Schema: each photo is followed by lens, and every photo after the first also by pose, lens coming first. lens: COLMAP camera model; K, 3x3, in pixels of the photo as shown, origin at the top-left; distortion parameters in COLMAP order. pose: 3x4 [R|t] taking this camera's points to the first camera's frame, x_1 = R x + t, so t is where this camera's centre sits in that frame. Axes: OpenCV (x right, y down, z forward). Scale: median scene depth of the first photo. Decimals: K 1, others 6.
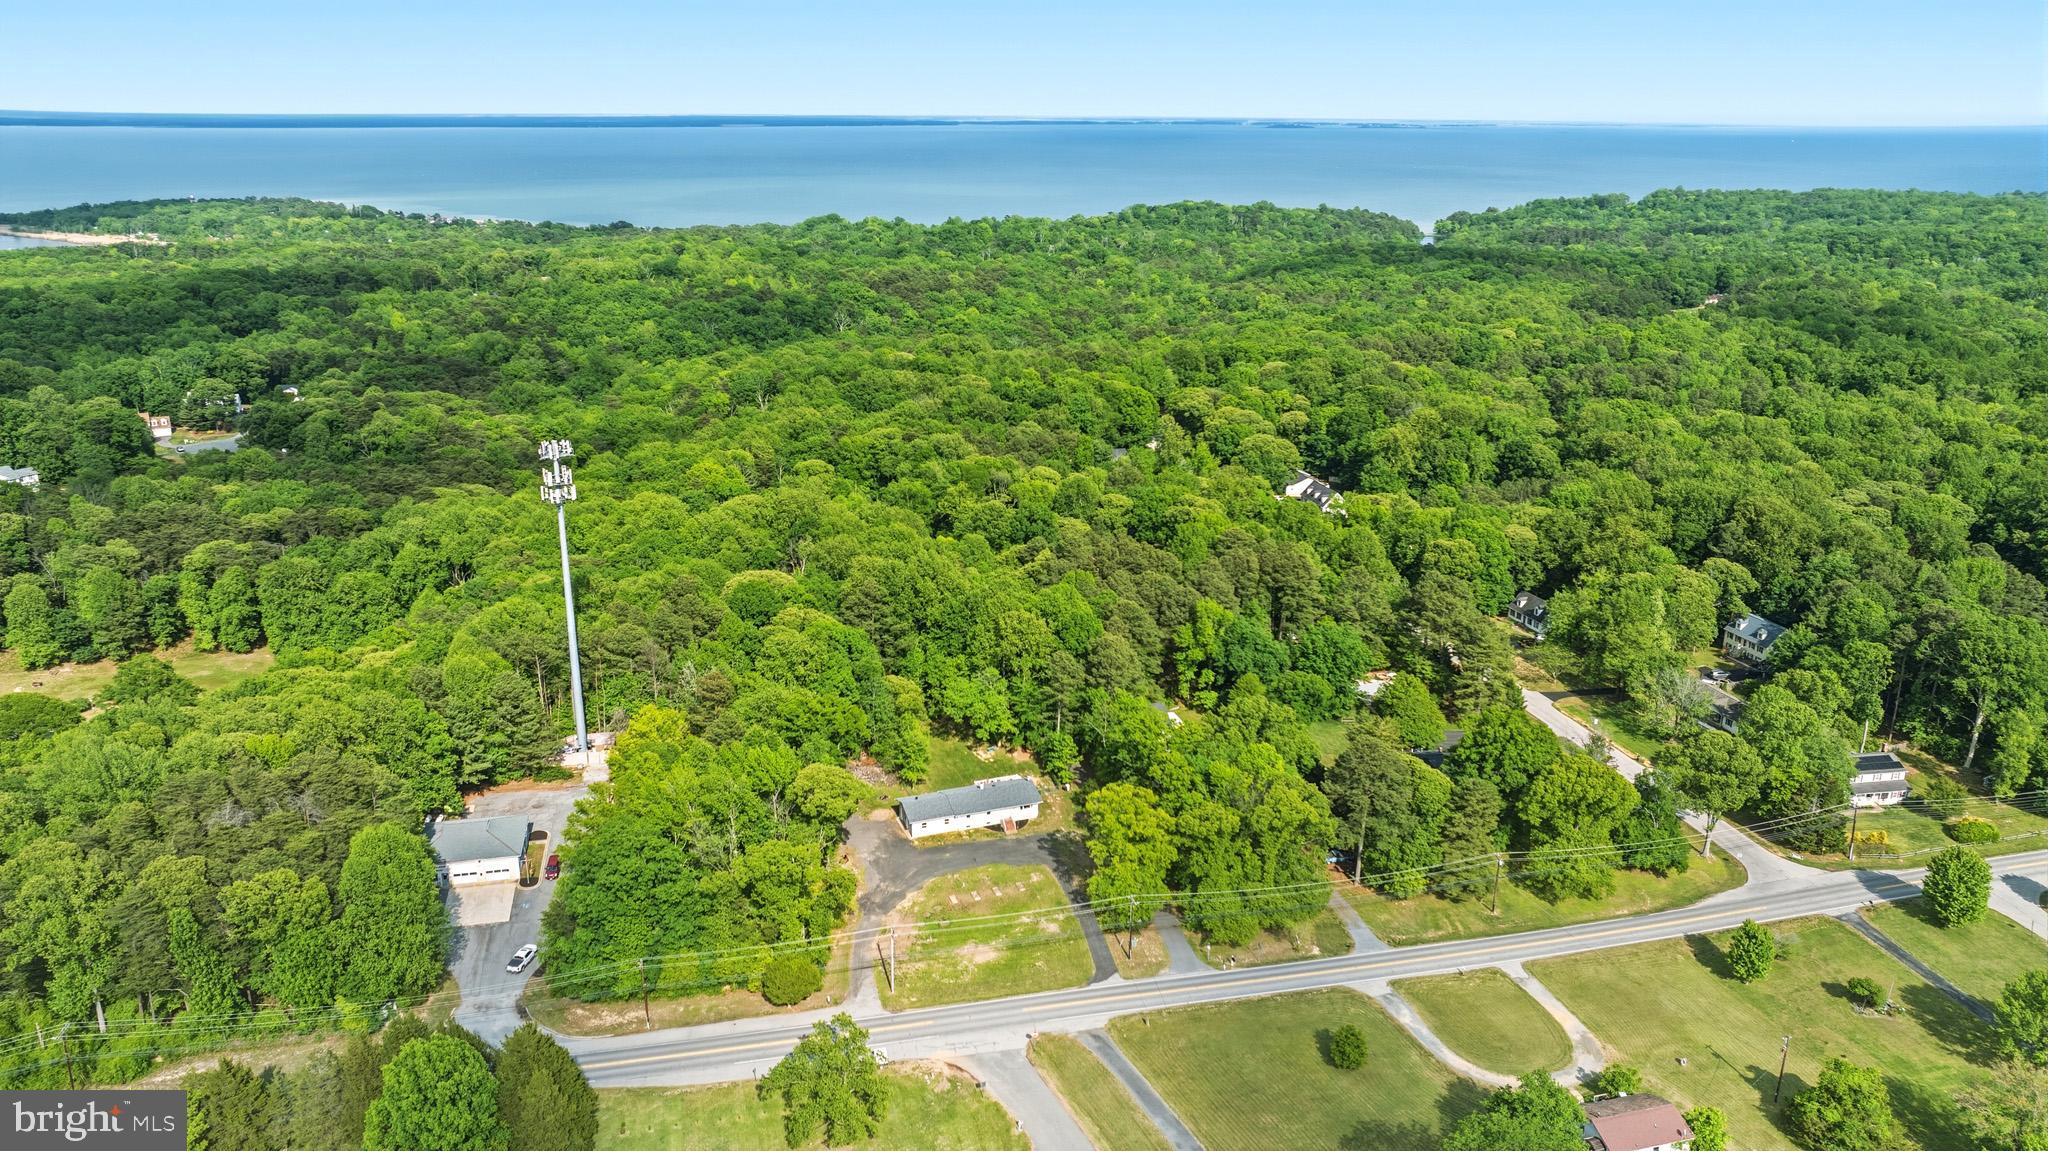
lens RADIAL K [[1433.9, 0, 1026.6], [0, 1433.9, 574.0], [0, 0, 1]] dist [-0.015120, 0.006280]
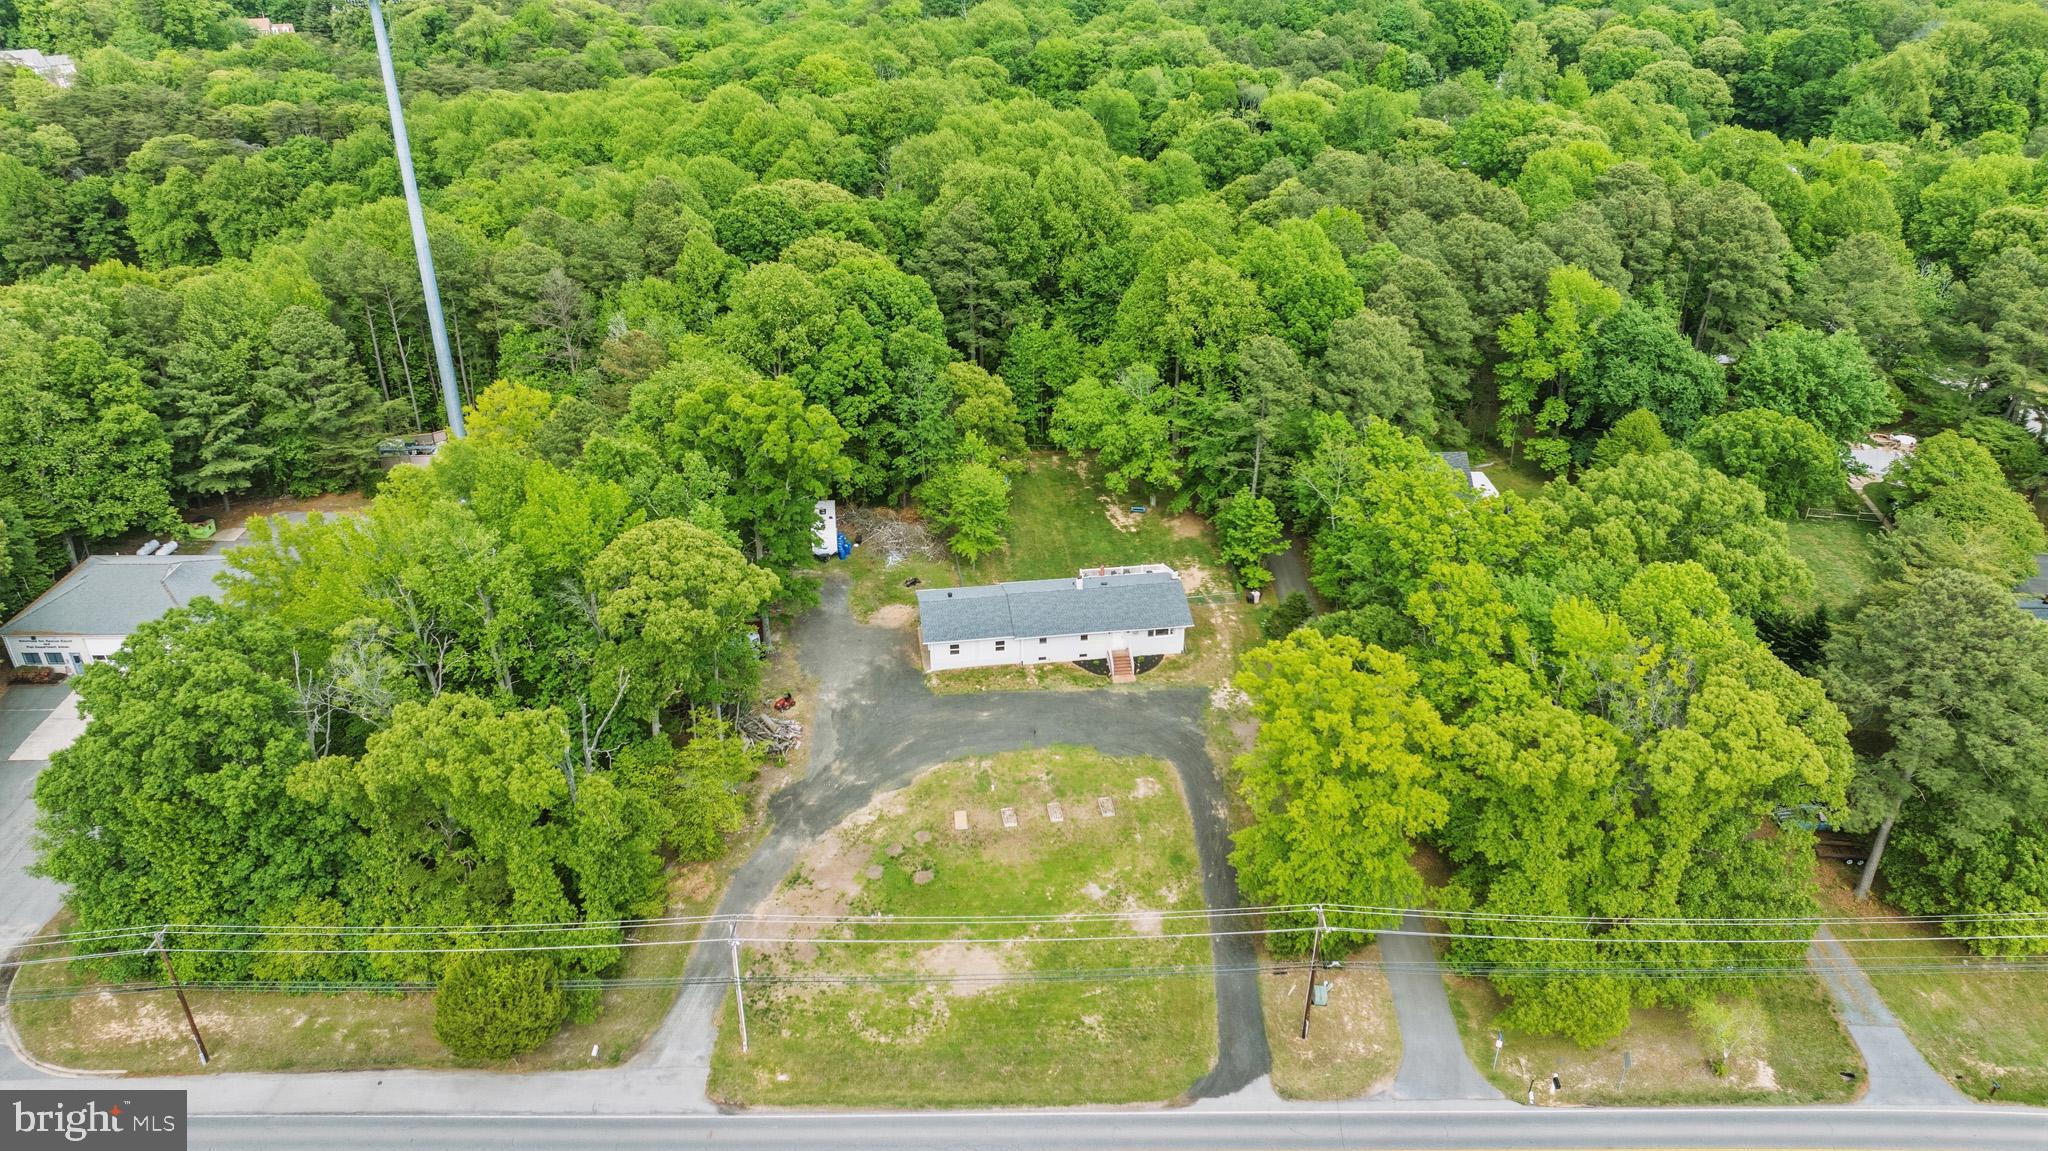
lens RADIAL K [[1433.9, 0, 1020.7], [0, 1433.9, 570.9], [0, 0, 1]] dist [-0.015120, 0.006280]
pose [[0.974545, 0.098499, -0.201396, 0.049092], [-0.059579, 0.979799, 0.190903, 0.043325], [0.216131, -0.174045, 0.960727, 0.470567]]
